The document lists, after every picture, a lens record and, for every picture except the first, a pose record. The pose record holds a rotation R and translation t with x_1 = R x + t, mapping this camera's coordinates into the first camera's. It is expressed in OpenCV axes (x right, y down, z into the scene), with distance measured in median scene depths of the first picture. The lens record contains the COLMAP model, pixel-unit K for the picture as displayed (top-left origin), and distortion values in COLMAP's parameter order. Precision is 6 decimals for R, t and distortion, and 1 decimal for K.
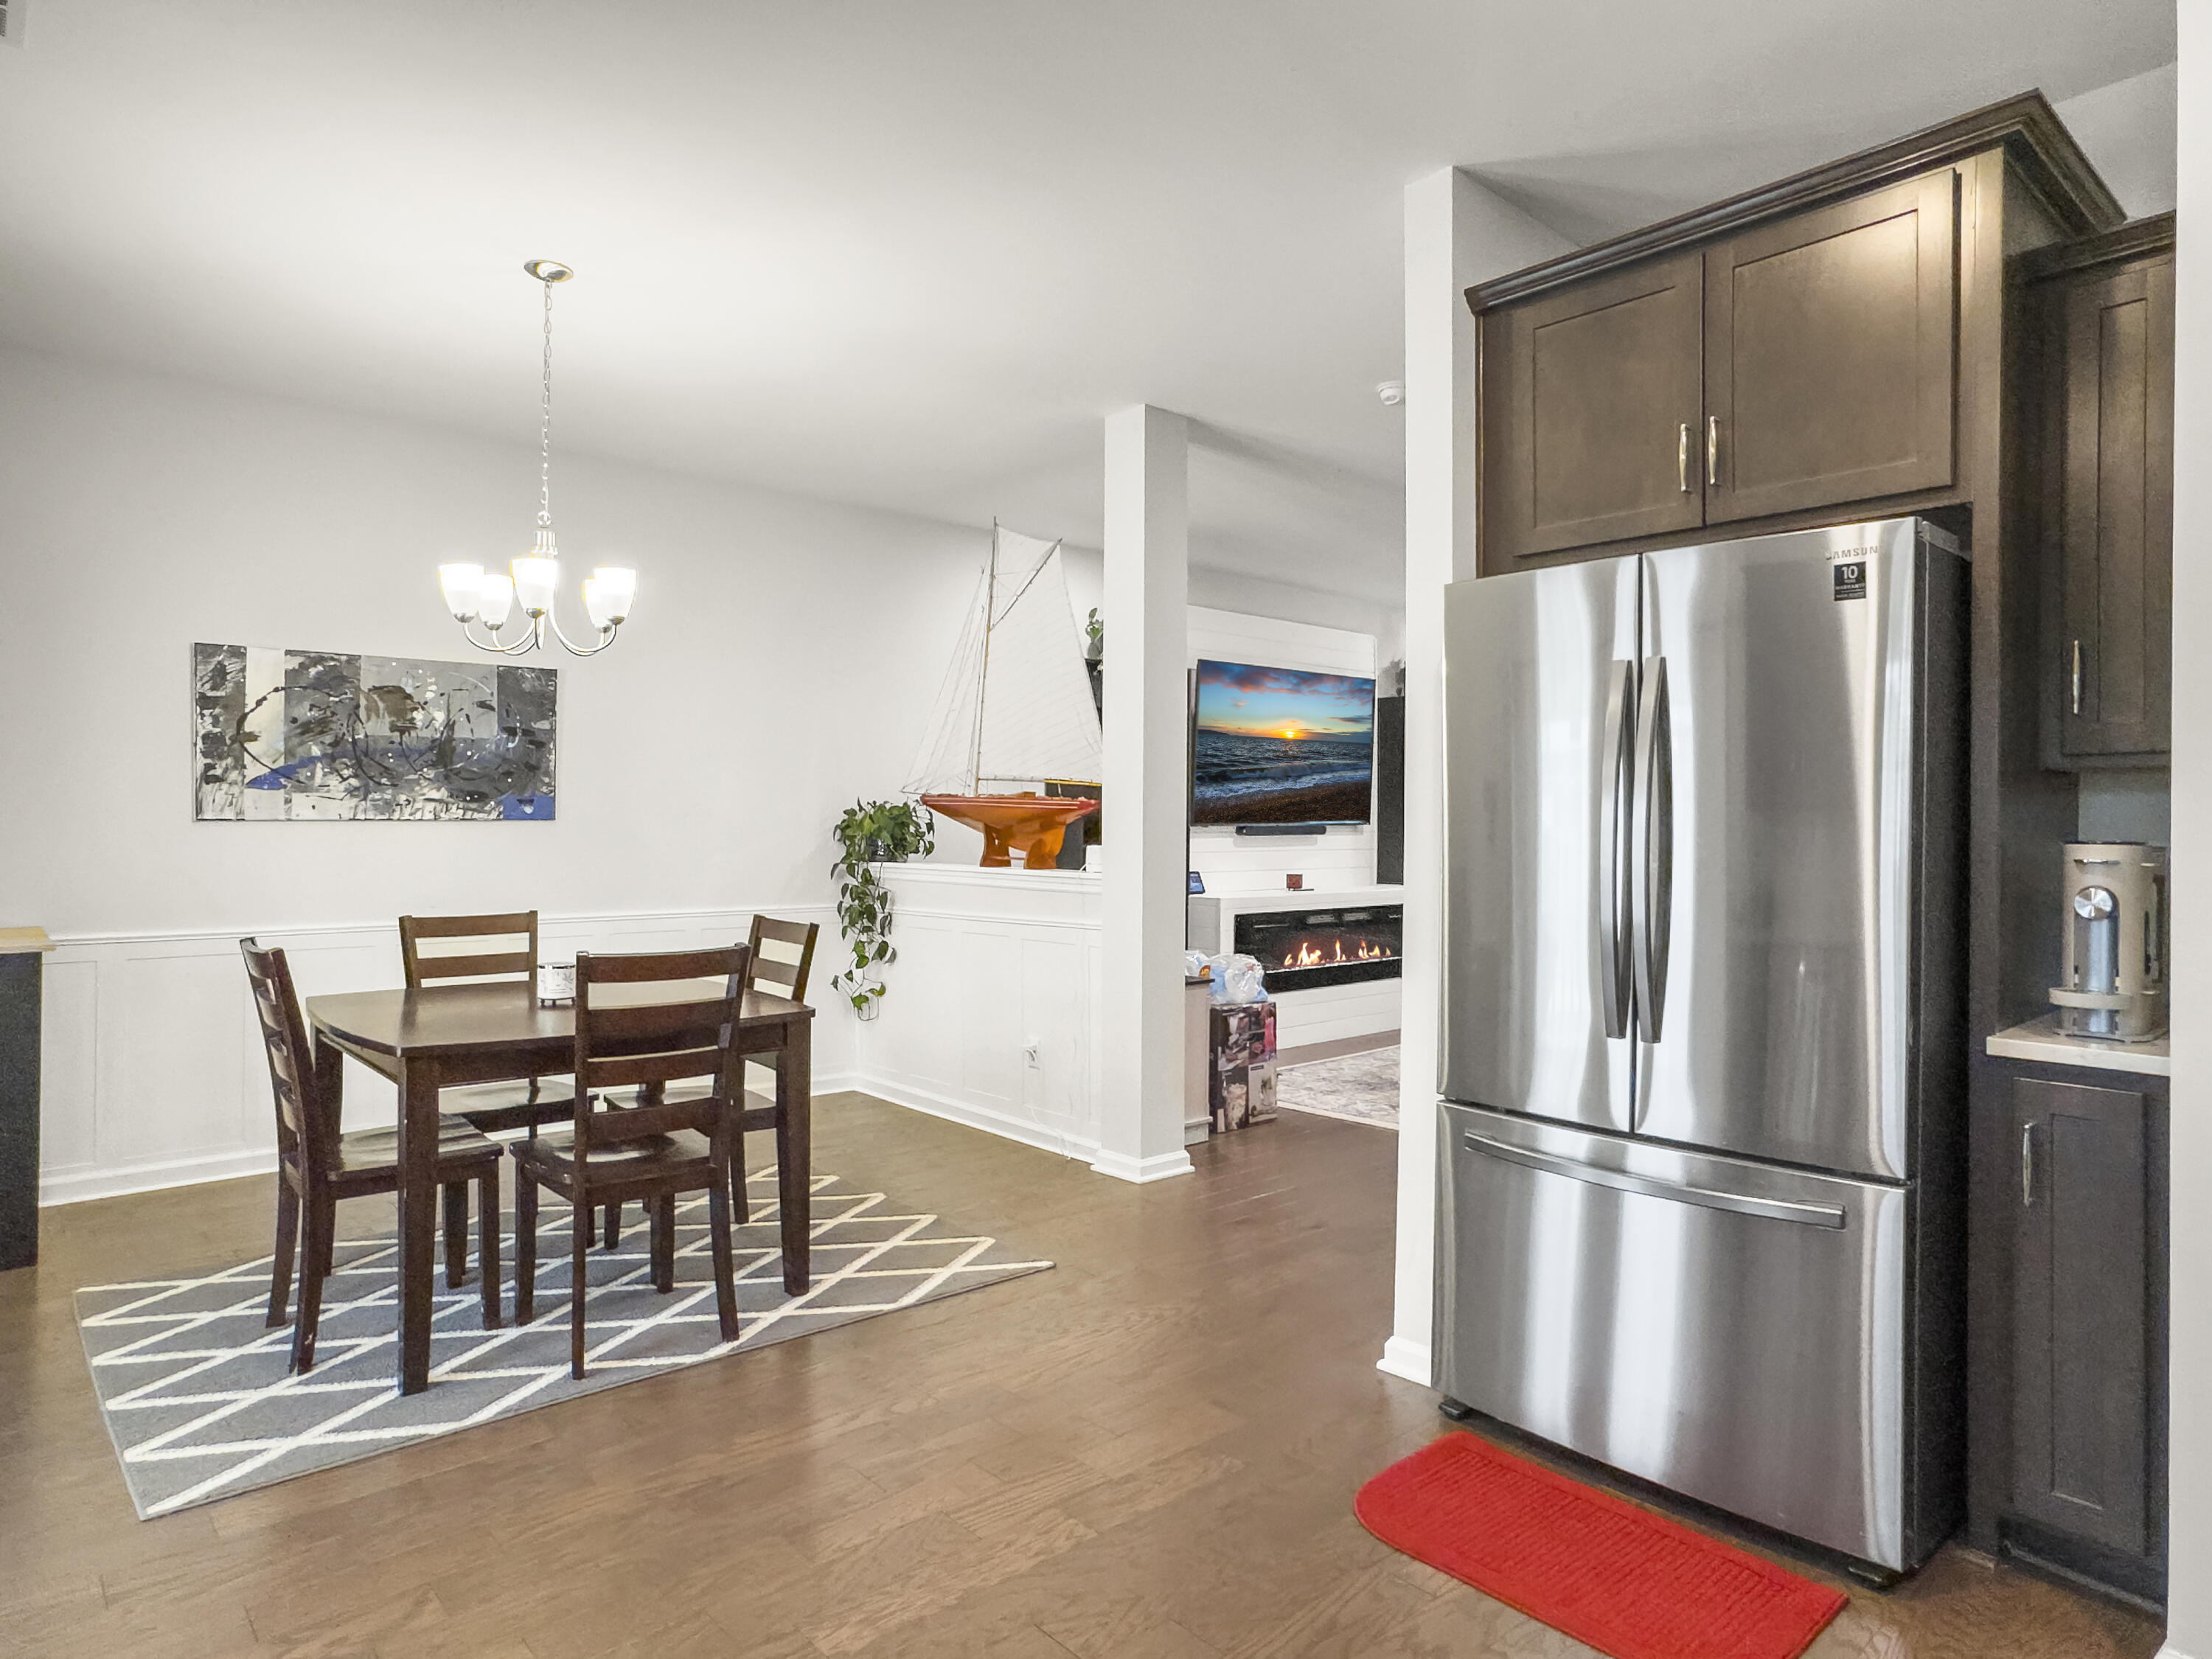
lens RADIAL K [[1309.4, 0, 1085.3], [0, 1309.4, 810.2], [0, 0, 1]] dist [-0.039072, 0.036575]
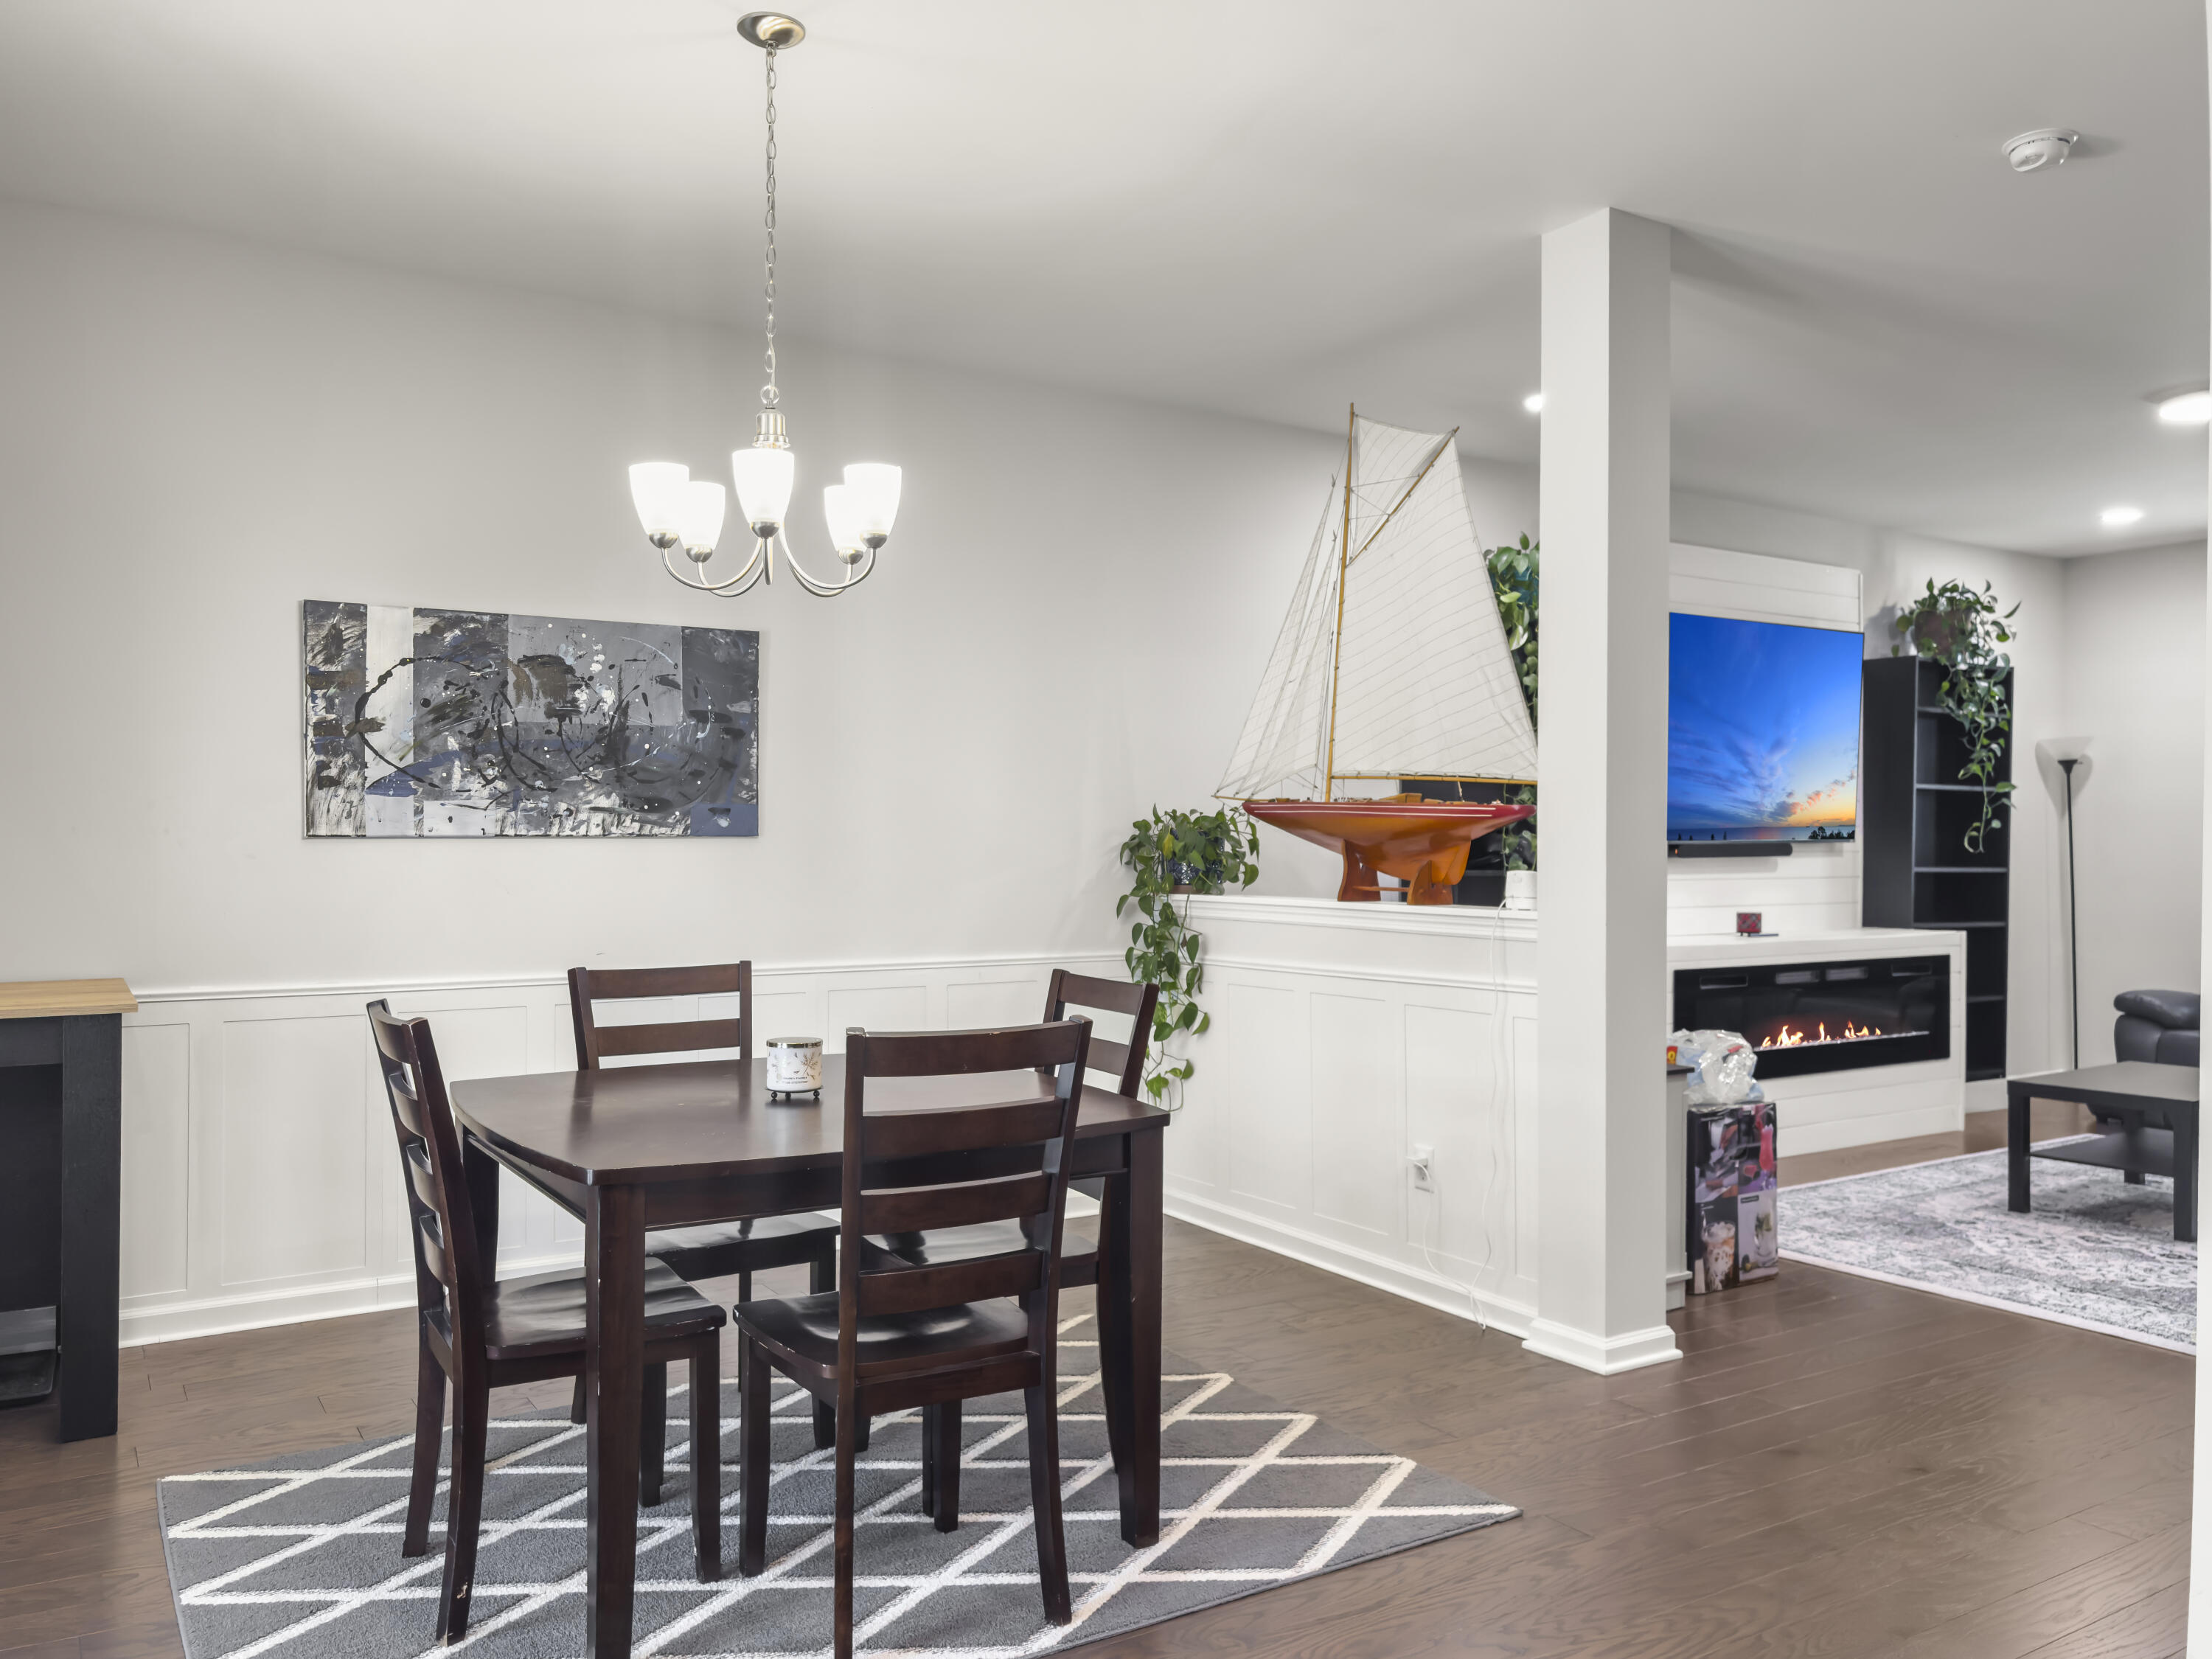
lens RADIAL K [[1642.1, 0, 1085.3], [0, 1642.1, 832.4], [0, 0, 1]] dist [0.005218, -0.012504]
pose [[0.987686, -0.004475, -0.156386, -0.090650], [0.004587, 0.999989, 0.000360, 0.006616], [0.156382, -0.001073, 0.987696, 0.129441]]
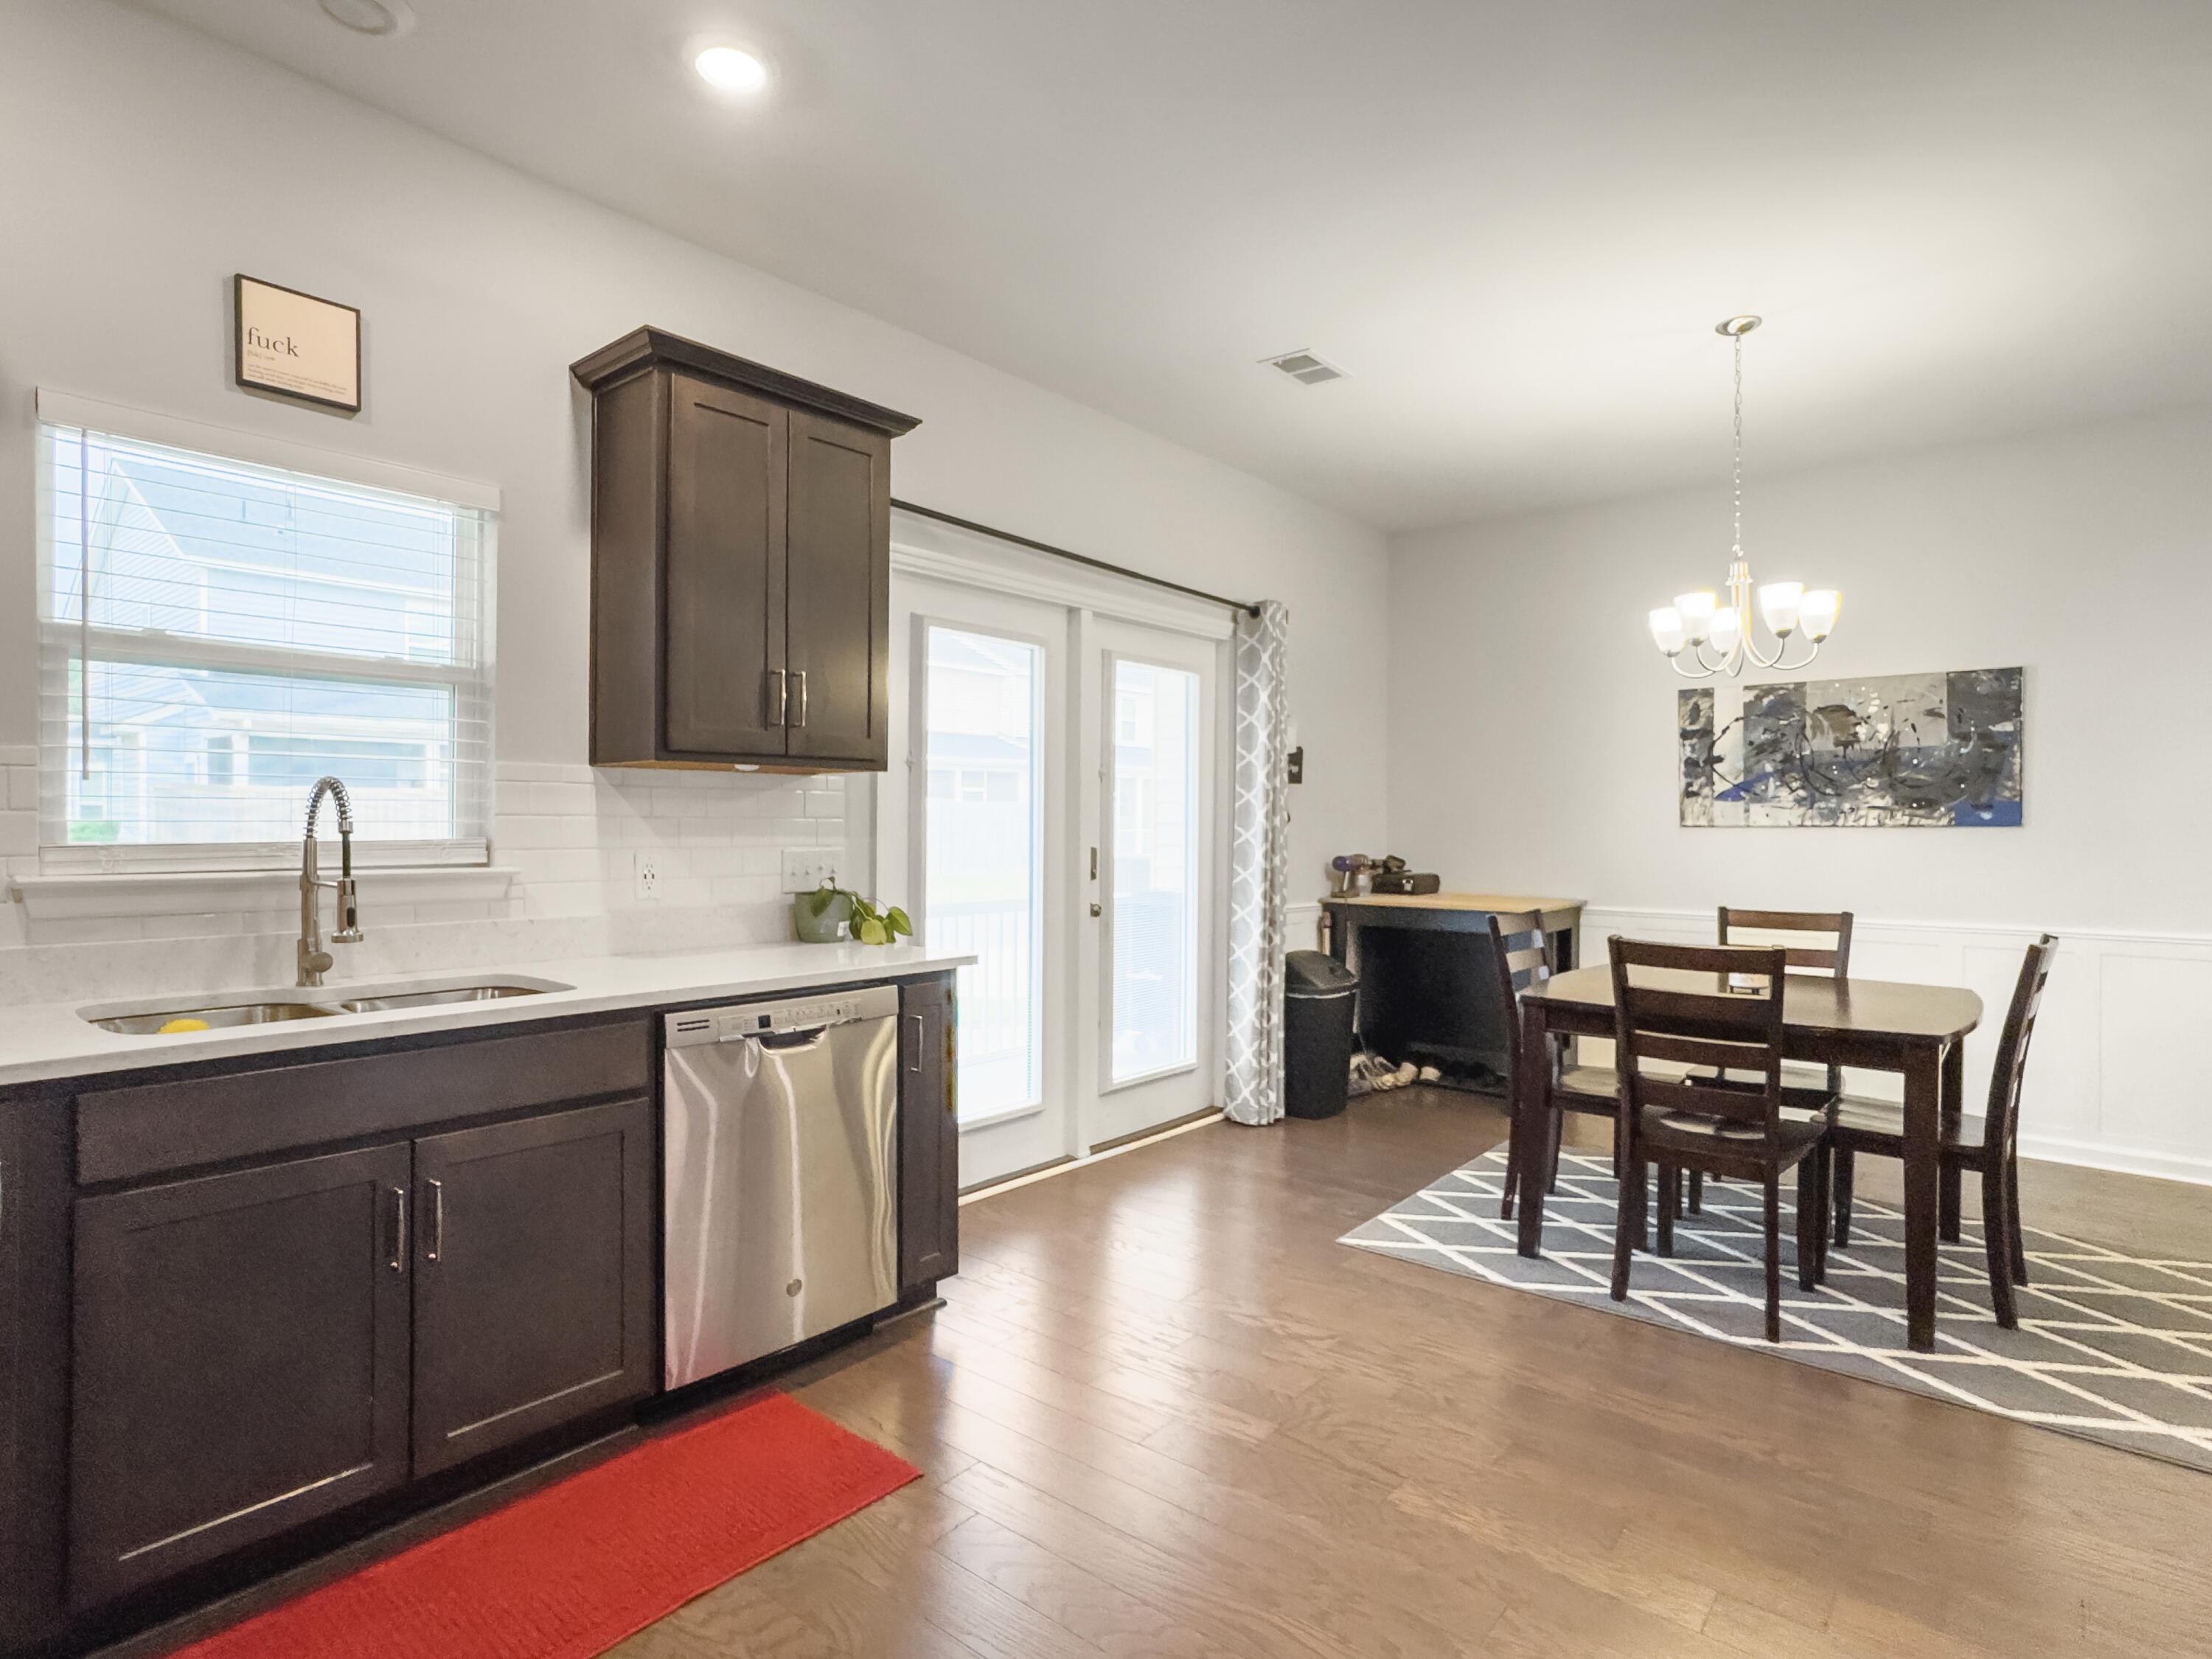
lens RADIAL K [[1179.4, 0, 1100.7], [0, 1179.4, 821.4], [0, 0, 1]] dist [-0.035971, 0.010460]
pose [[0.143776, -0.006615, -0.989588, 0.378887], [0.004431, 0.999972, -0.006040, 0.007069], [0.989600, -0.003516, 0.143801, 0.252291]]
